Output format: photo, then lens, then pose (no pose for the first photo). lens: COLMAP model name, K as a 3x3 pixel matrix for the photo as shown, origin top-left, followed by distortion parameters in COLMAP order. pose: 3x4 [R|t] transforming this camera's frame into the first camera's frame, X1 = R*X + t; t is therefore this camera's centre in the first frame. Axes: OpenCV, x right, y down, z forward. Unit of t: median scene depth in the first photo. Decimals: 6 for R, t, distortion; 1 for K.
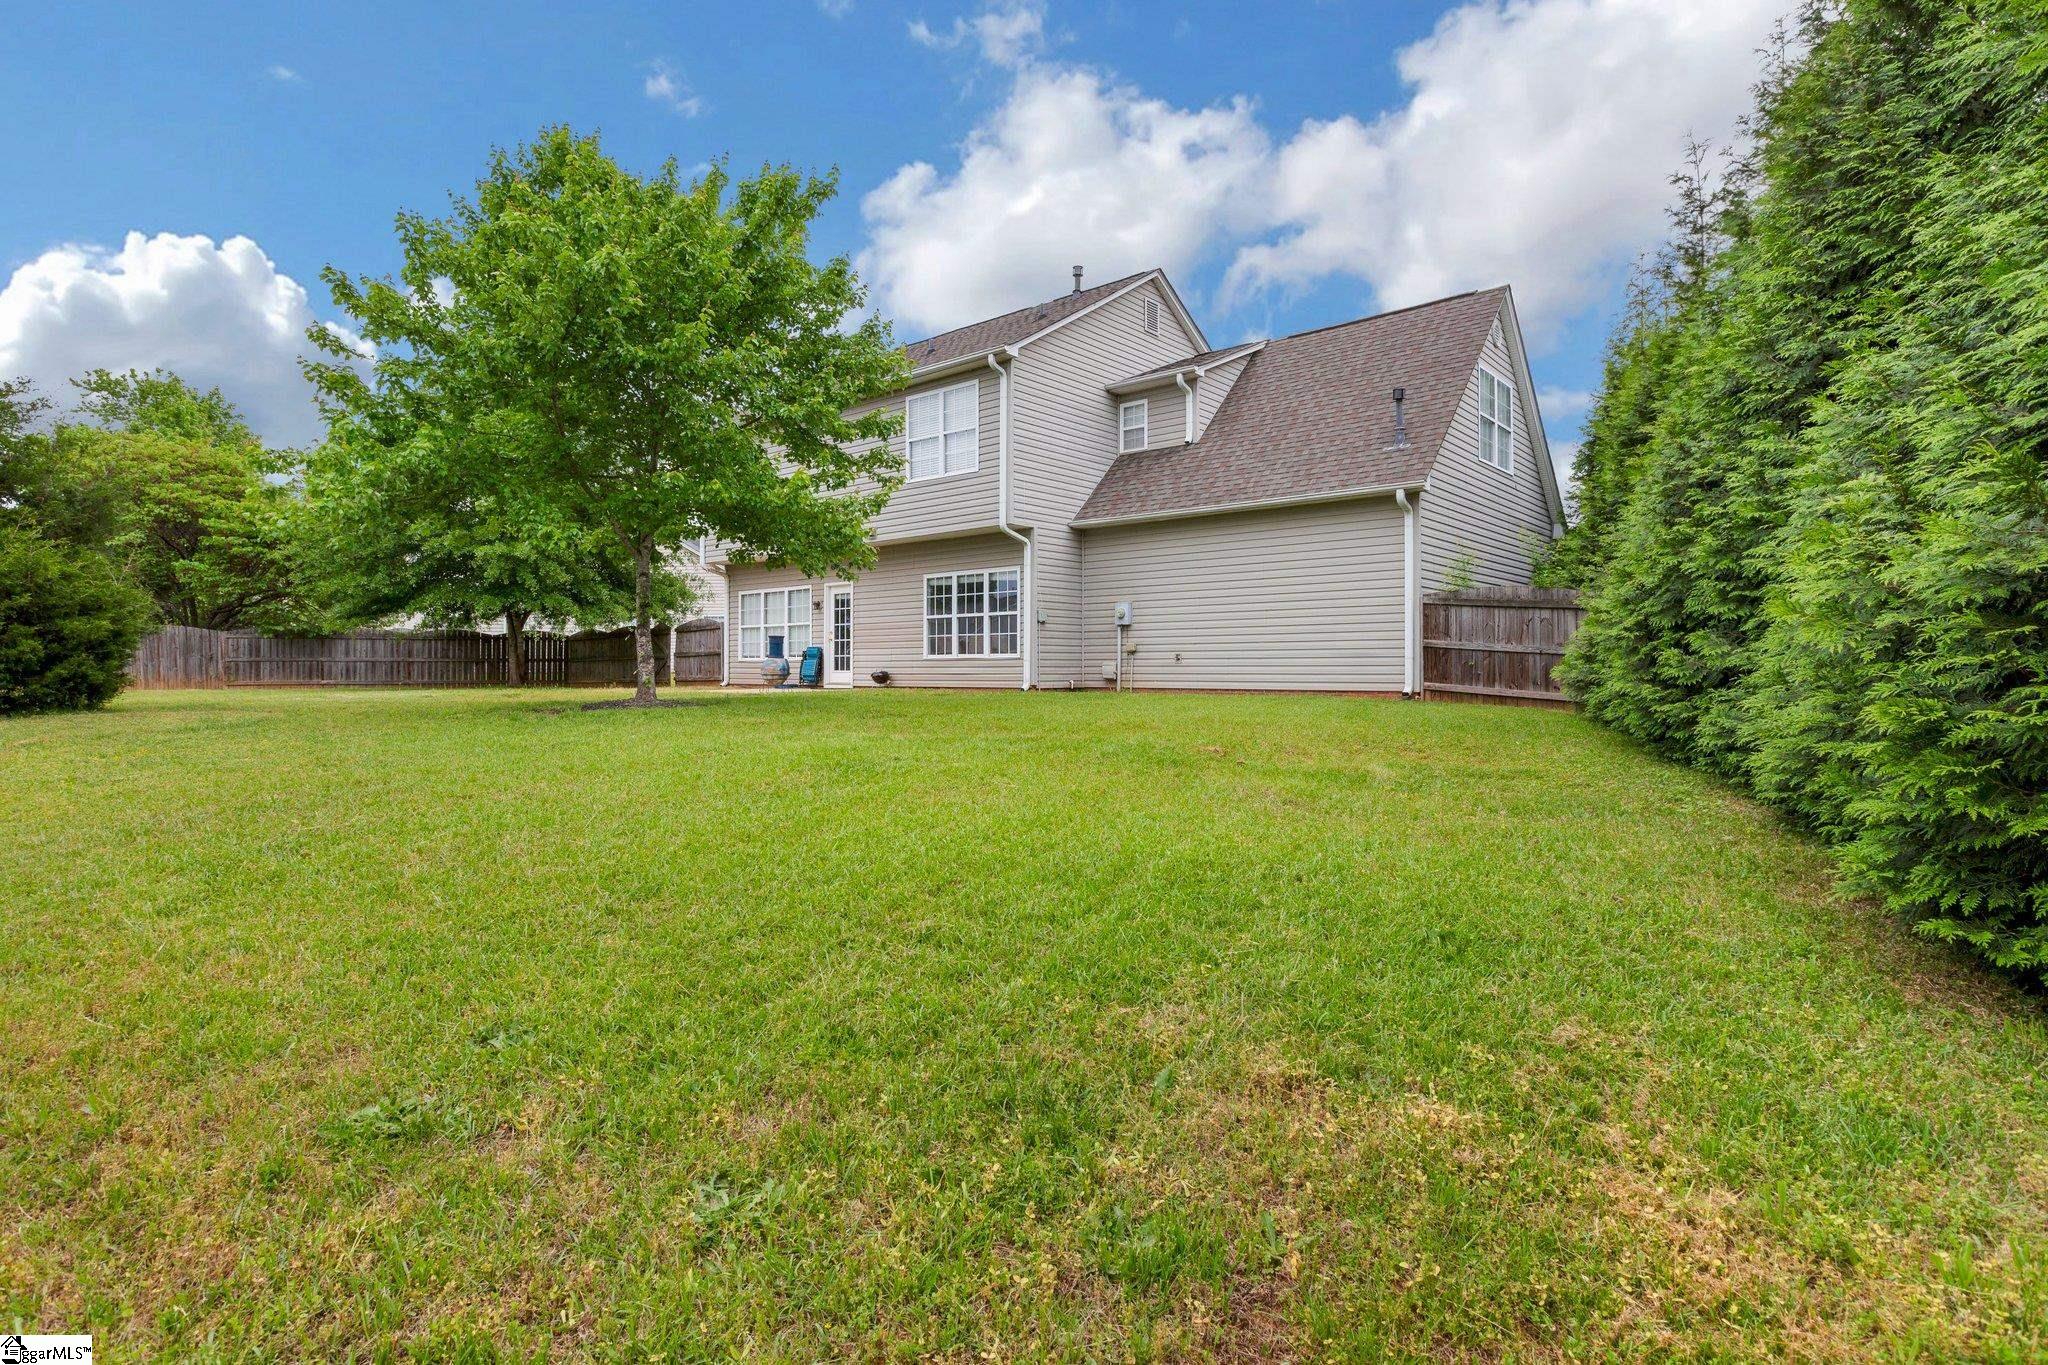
lens RADIAL K [[1034.1, 0, 1024.0], [0, 1034.1, 682.5], [0, 0, 1]] dist [-0.002190, -0.000049]
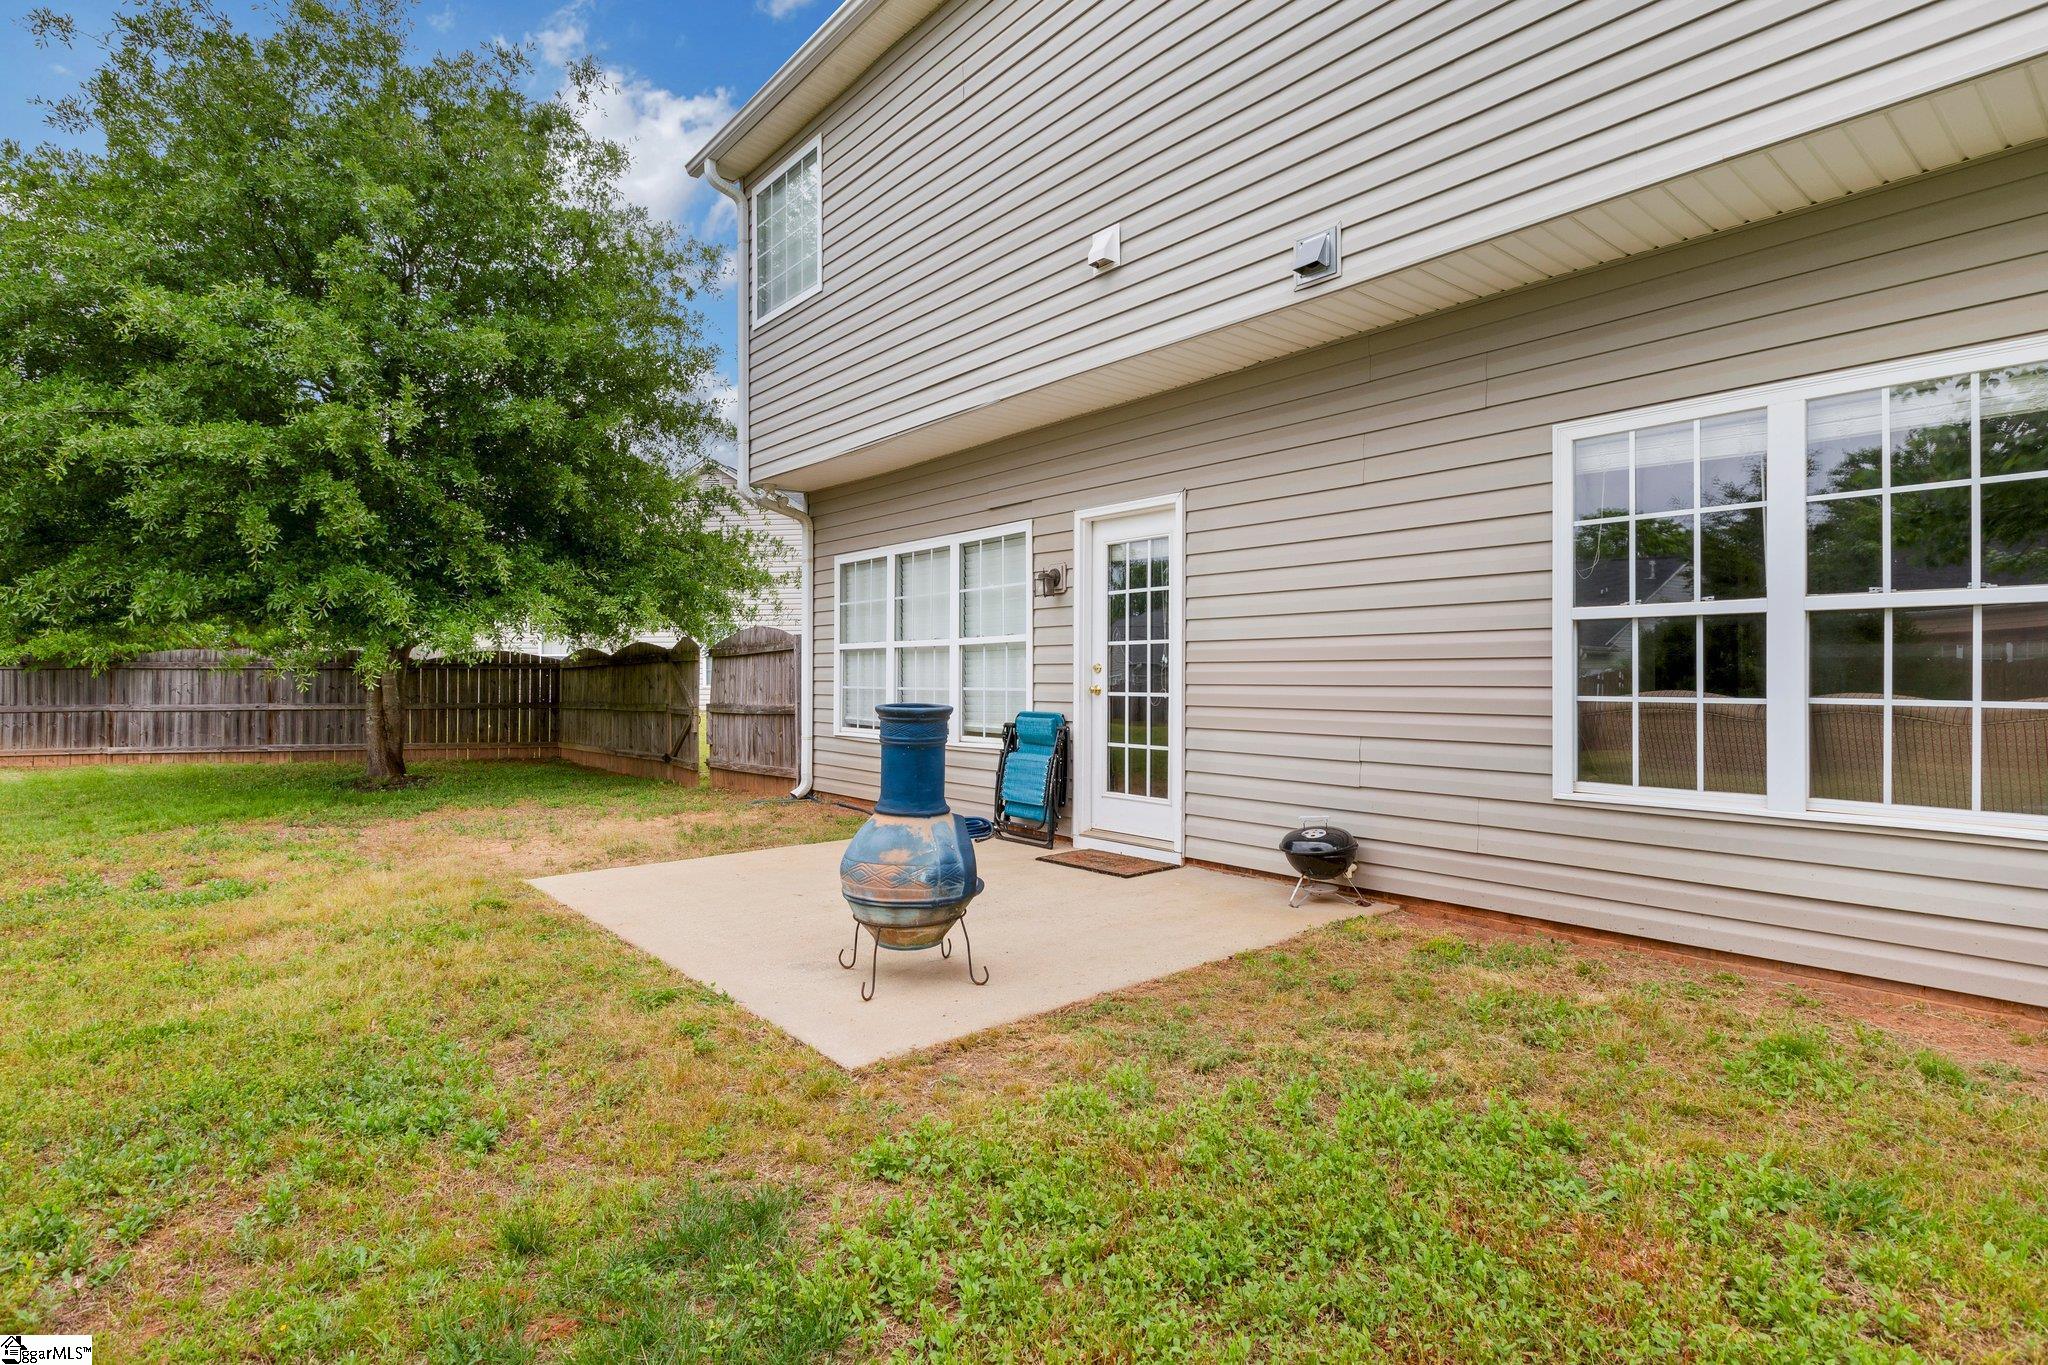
lens RADIAL K [[1034.1, 0, 1024.0], [0, 1034.1, 682.5], [0, 0, 1]] dist [-0.002190, -0.000049]
pose [[0.988515, 0.000170, -0.151125, -0.162925], [-0.000933, 0.999987, -0.004979, -0.043080], [0.151122, 0.005063, 0.988502, 0.695974]]
